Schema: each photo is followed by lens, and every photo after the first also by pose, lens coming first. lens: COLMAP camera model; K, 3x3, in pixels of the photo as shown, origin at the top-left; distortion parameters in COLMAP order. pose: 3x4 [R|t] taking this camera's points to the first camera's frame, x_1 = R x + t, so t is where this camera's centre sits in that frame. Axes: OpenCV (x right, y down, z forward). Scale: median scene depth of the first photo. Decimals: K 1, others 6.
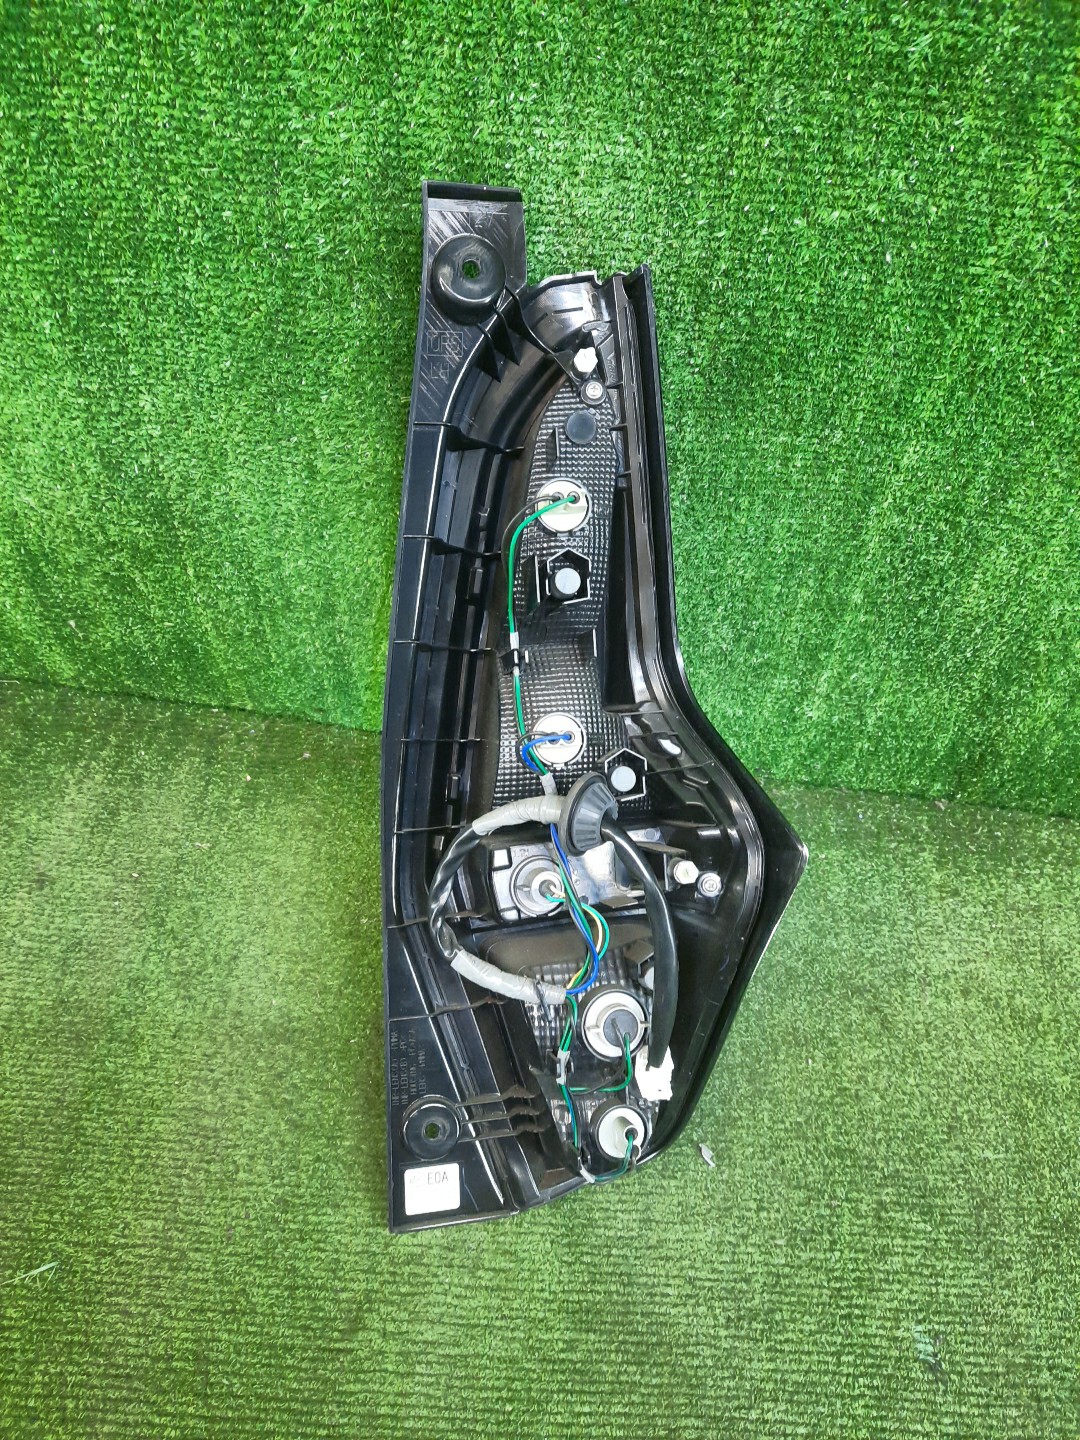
lens RADIAL K [[1075.1, 0, 522.9], [0, 1075.1, 707.1], [0, 0, 1]] dist [-0.008995, -0.005253]
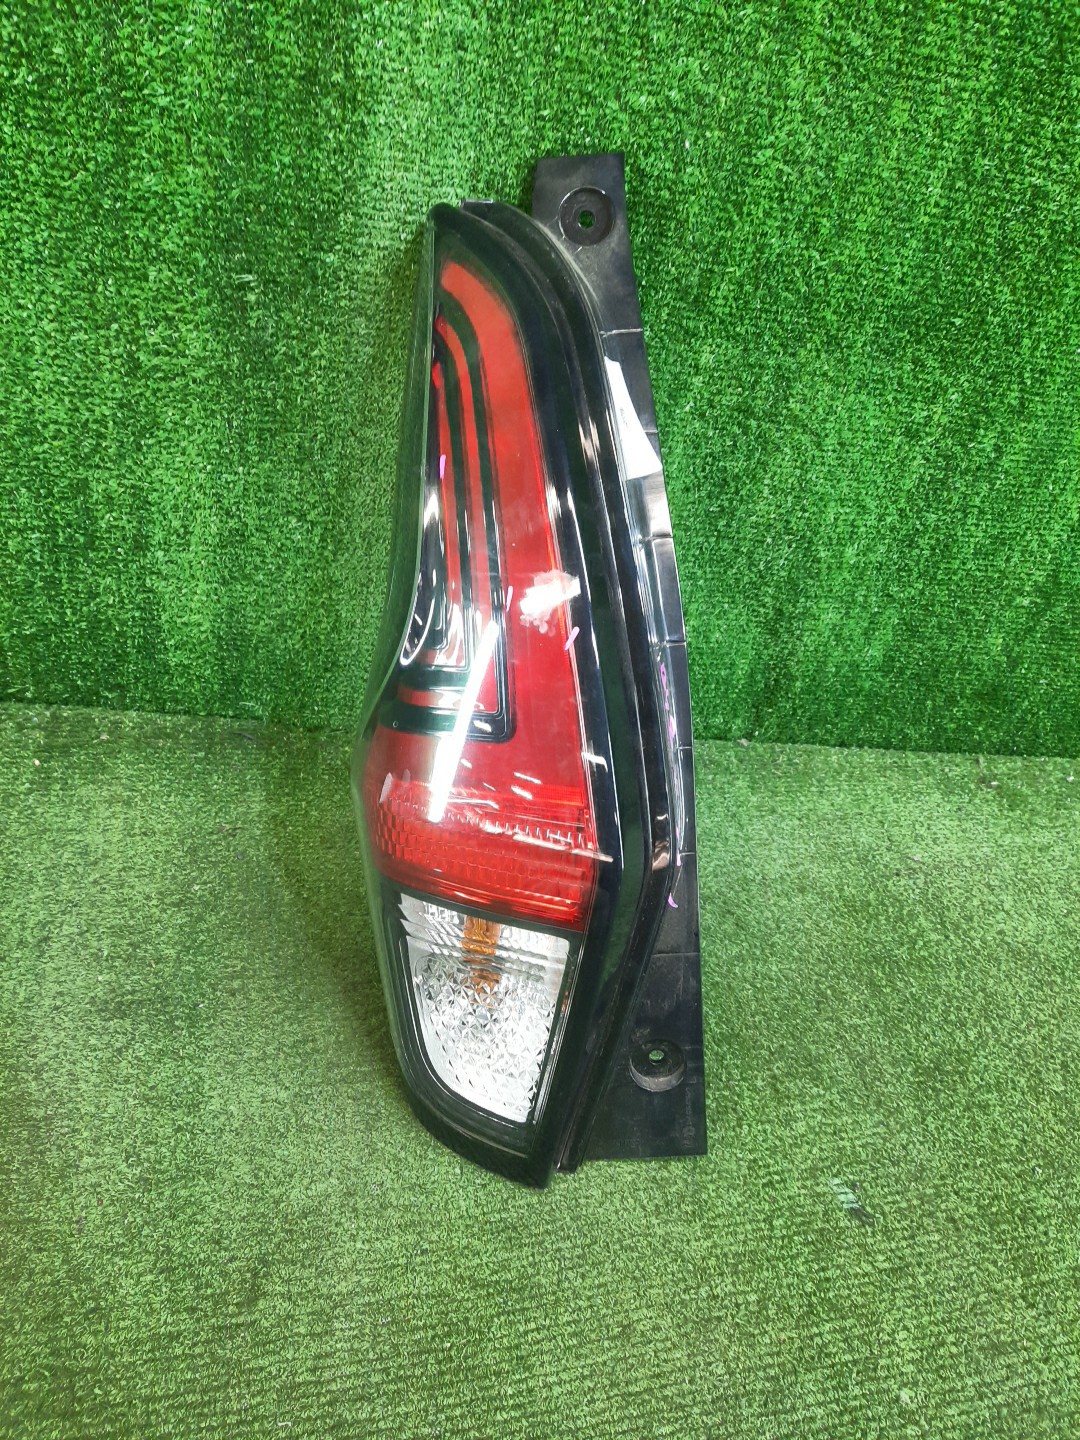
lens RADIAL K [[1075.1, 0, 521.9], [0, 1075.1, 721.2], [0, 0, 1]] dist [-0.008995, -0.005253]
pose [[0.957796, -0.066752, 0.279591, -0.157154], [0.111960, 0.982482, -0.148975, 0.278770], [-0.264749, 0.173991, 0.948491, 0.062830]]
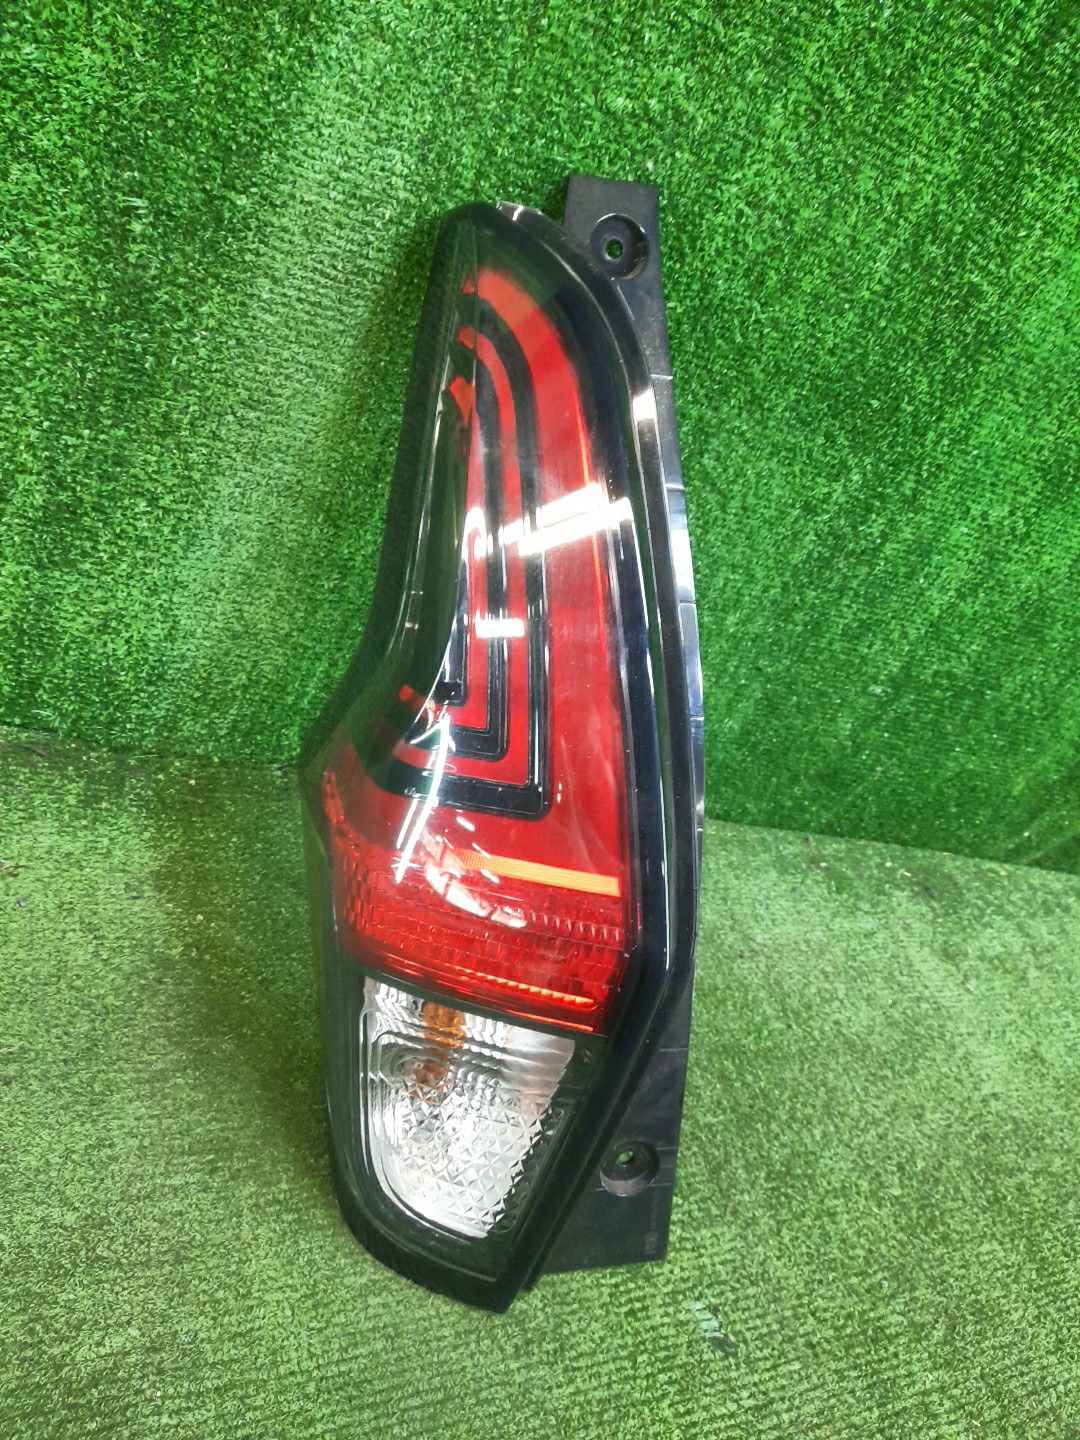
lens RADIAL K [[1075.1, 0, 523.9], [0, 1075.1, 717.3], [0, 0, 1]] dist [-0.008995, -0.005253]
pose [[0.865254, 0.034738, 0.500129, -0.229364], [0.048503, 0.987116, -0.152476, 0.220339], [-0.498983, 0.156188, 0.852421, 0.222235]]
